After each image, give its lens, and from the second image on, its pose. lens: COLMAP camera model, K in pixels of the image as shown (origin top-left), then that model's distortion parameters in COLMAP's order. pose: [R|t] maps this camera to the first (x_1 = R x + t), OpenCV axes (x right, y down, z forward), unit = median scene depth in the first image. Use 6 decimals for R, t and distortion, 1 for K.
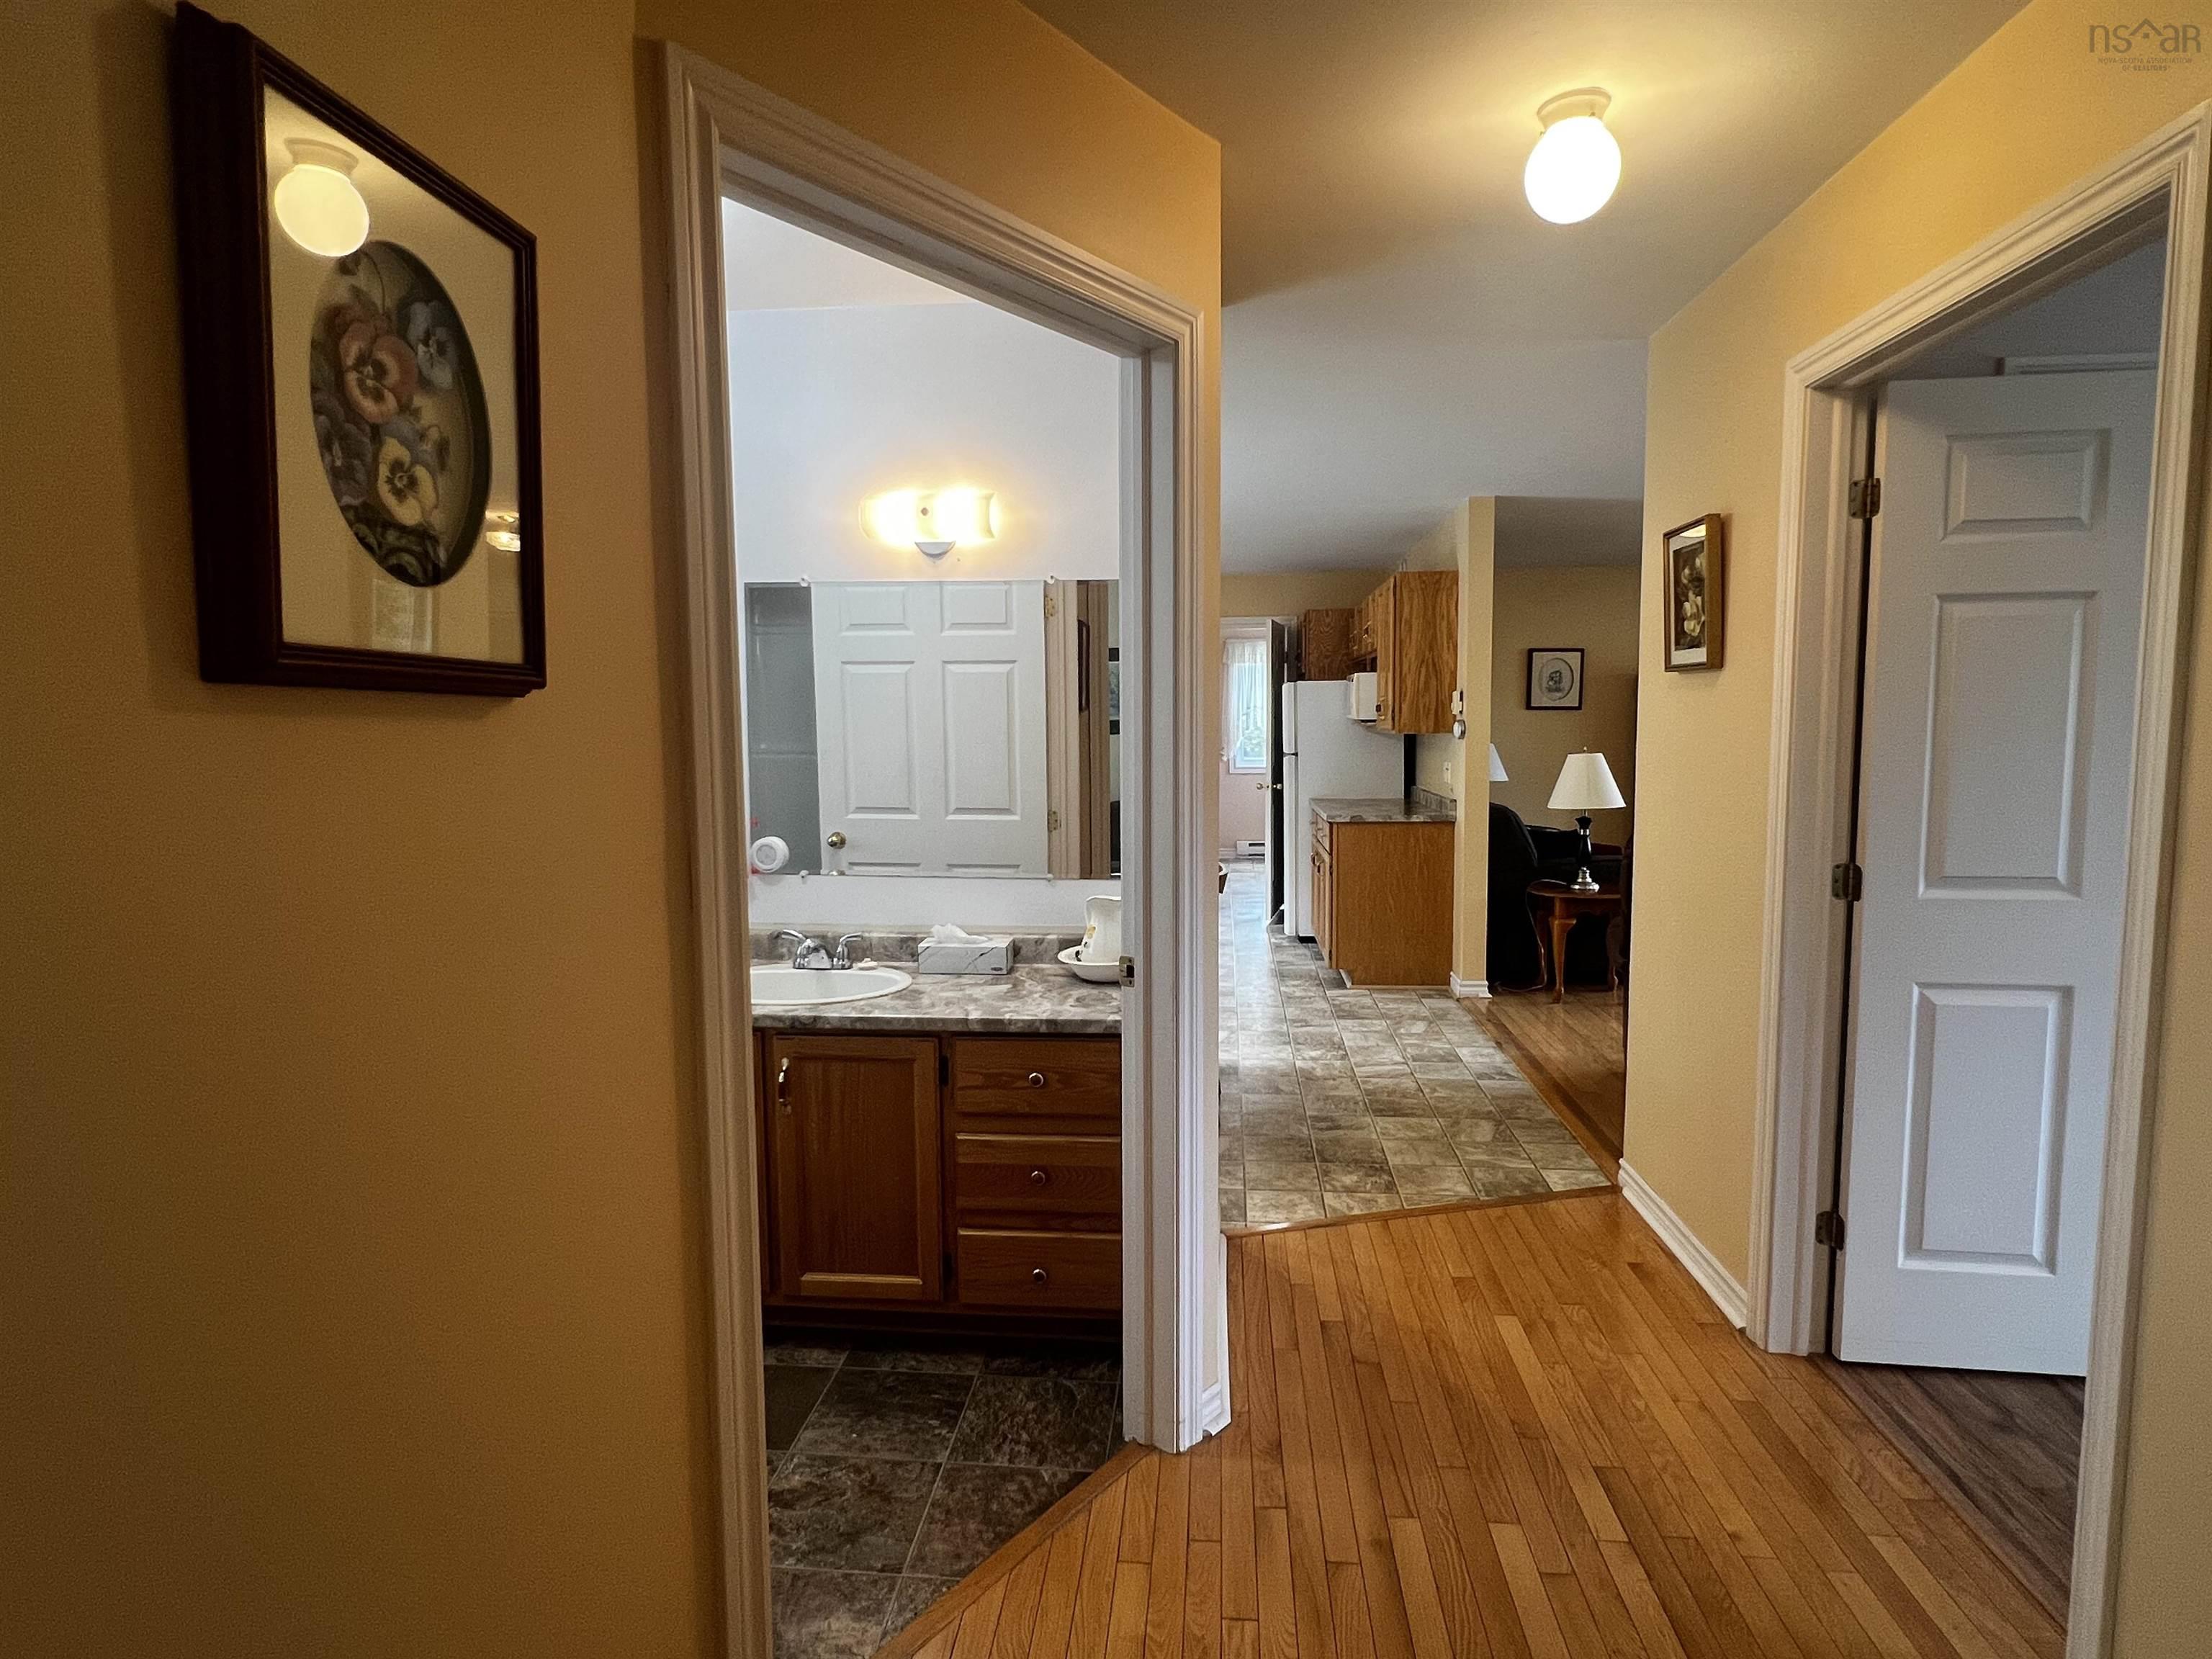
lens RADIAL K [[1175.6, 0, 1105.3], [0, 1175.6, 823.9], [0, 0, 1]] dist [-0.000991, -0.000041]
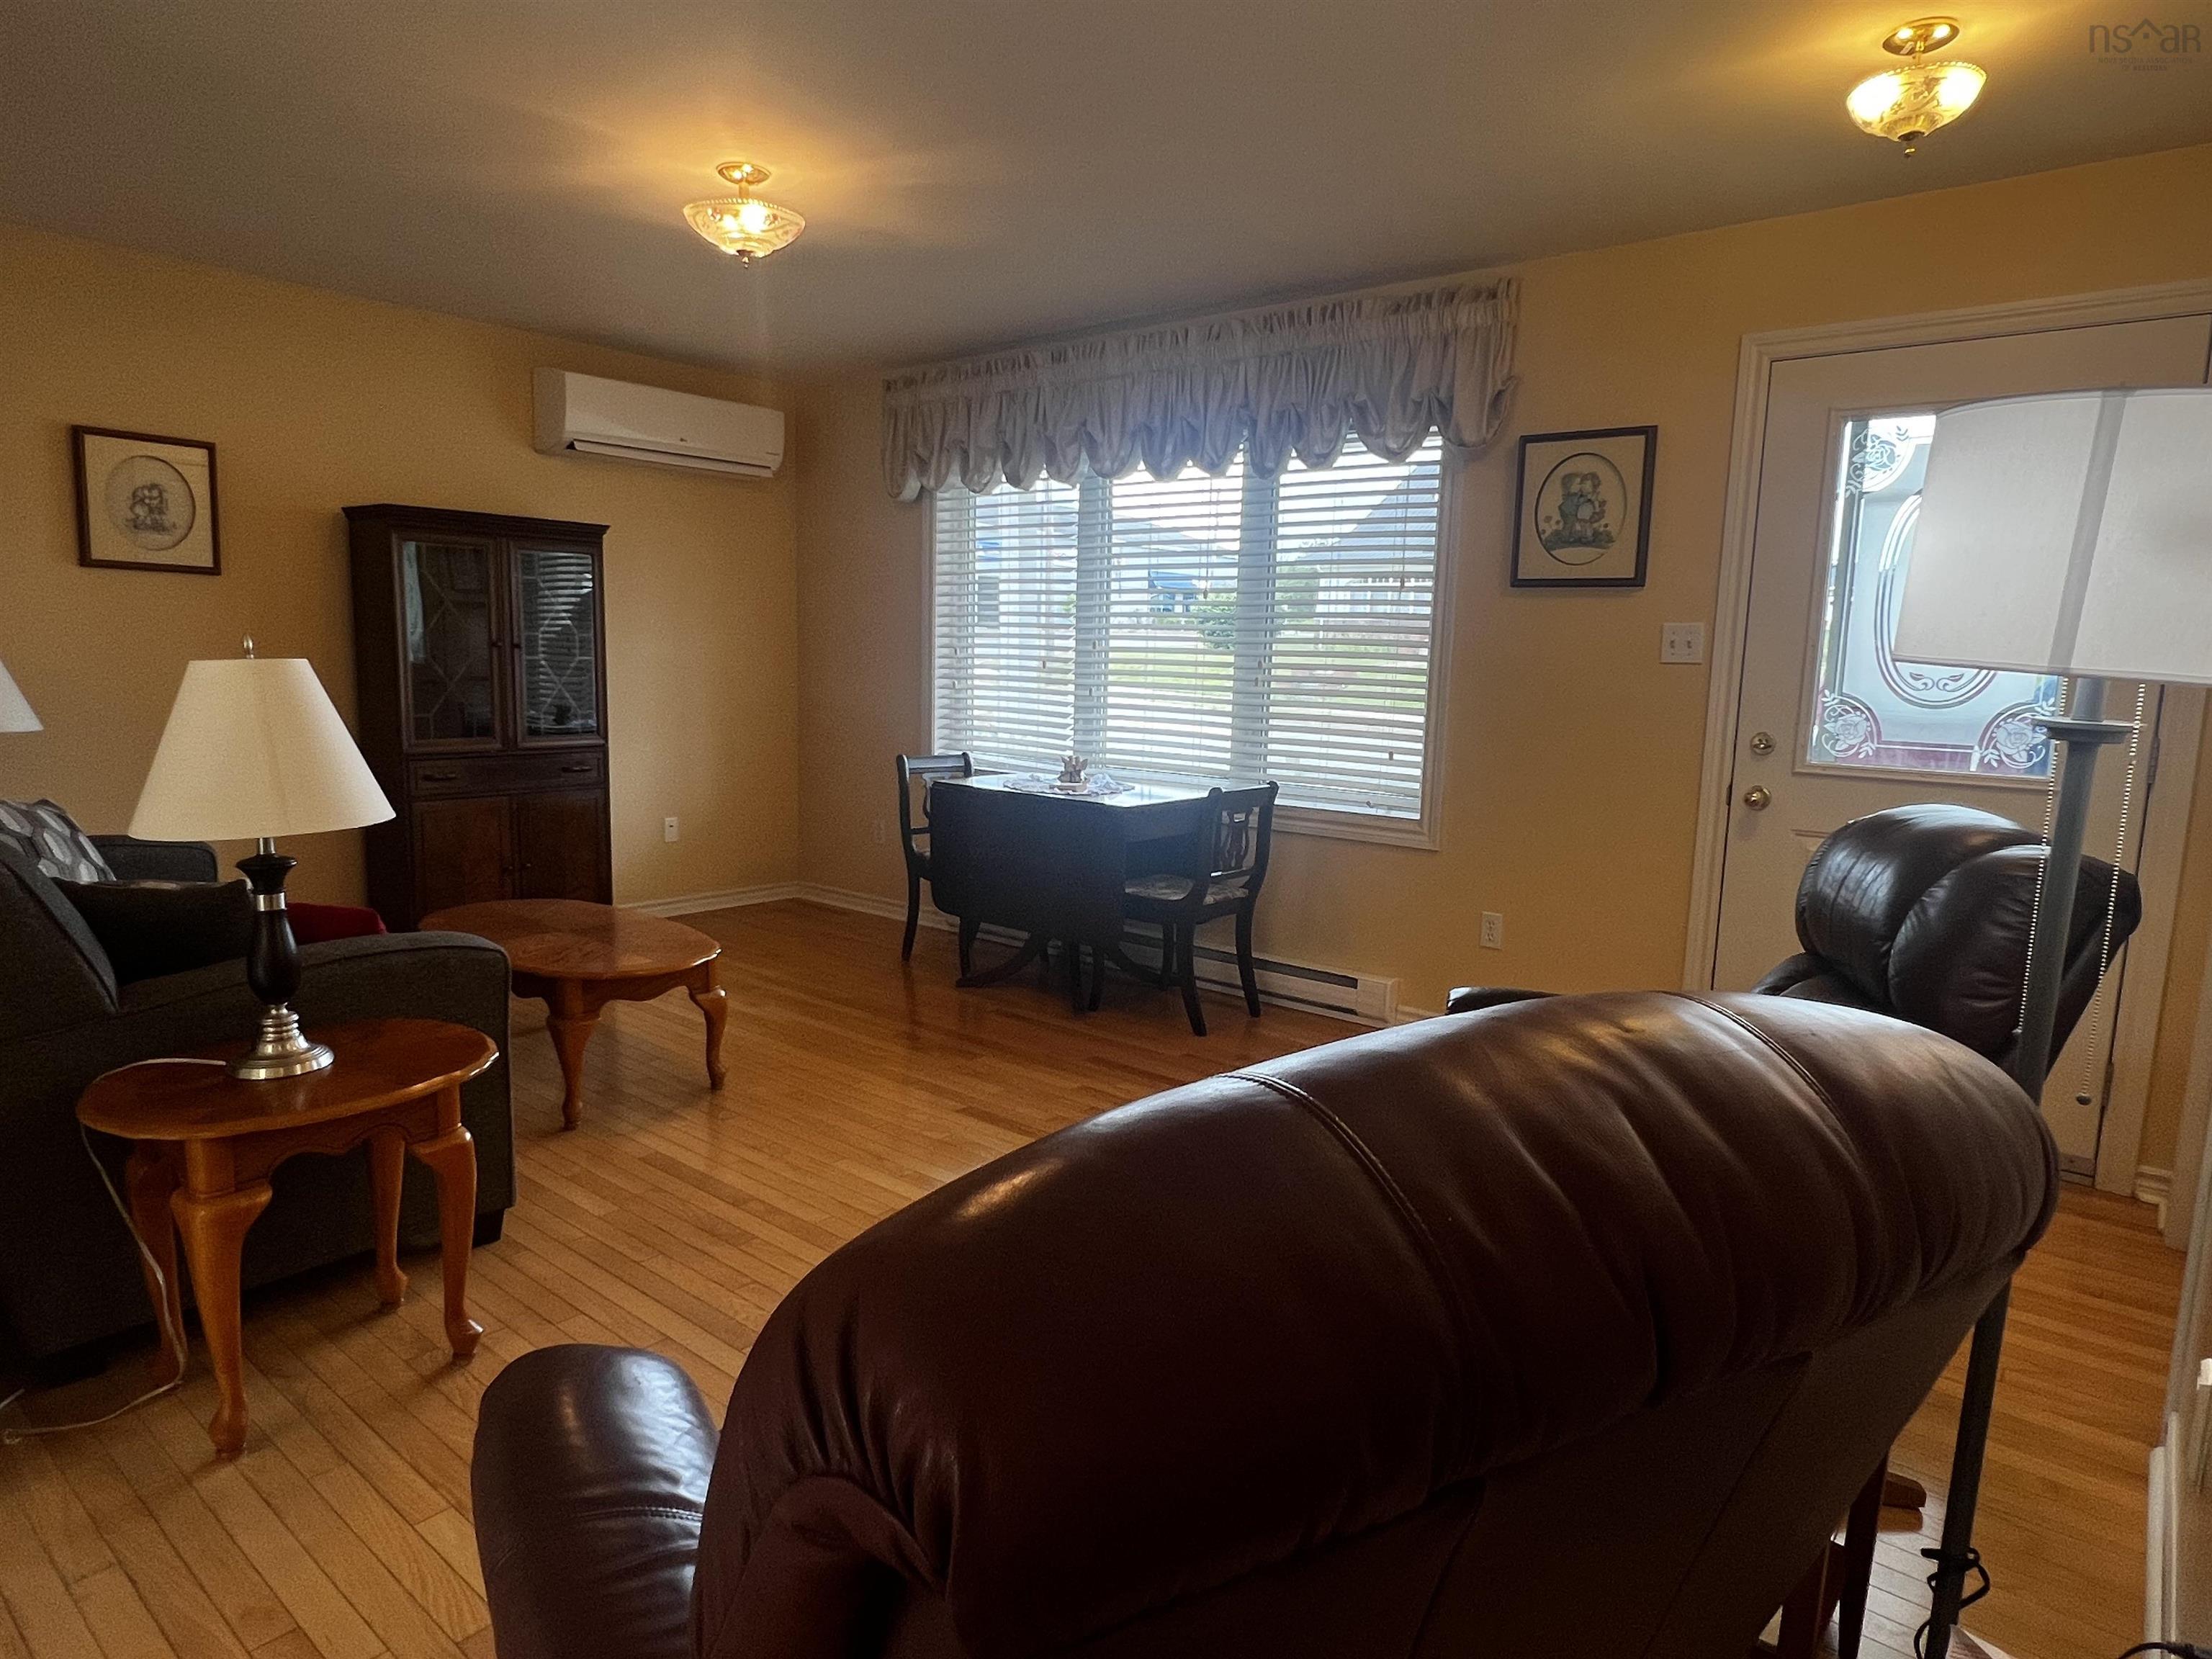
lens RADIAL K [[1301.4, 0, 1113.9], [0, 1301.4, 838.9], [0, 0, 1]] dist [0.000462, -0.000824]
pose [[0.555813, -0.091905, 0.826211, 0.238959], [0.038796, 0.995655, 0.084654, -0.032083], [-0.830401, -0.014998, 0.556964, 0.599661]]
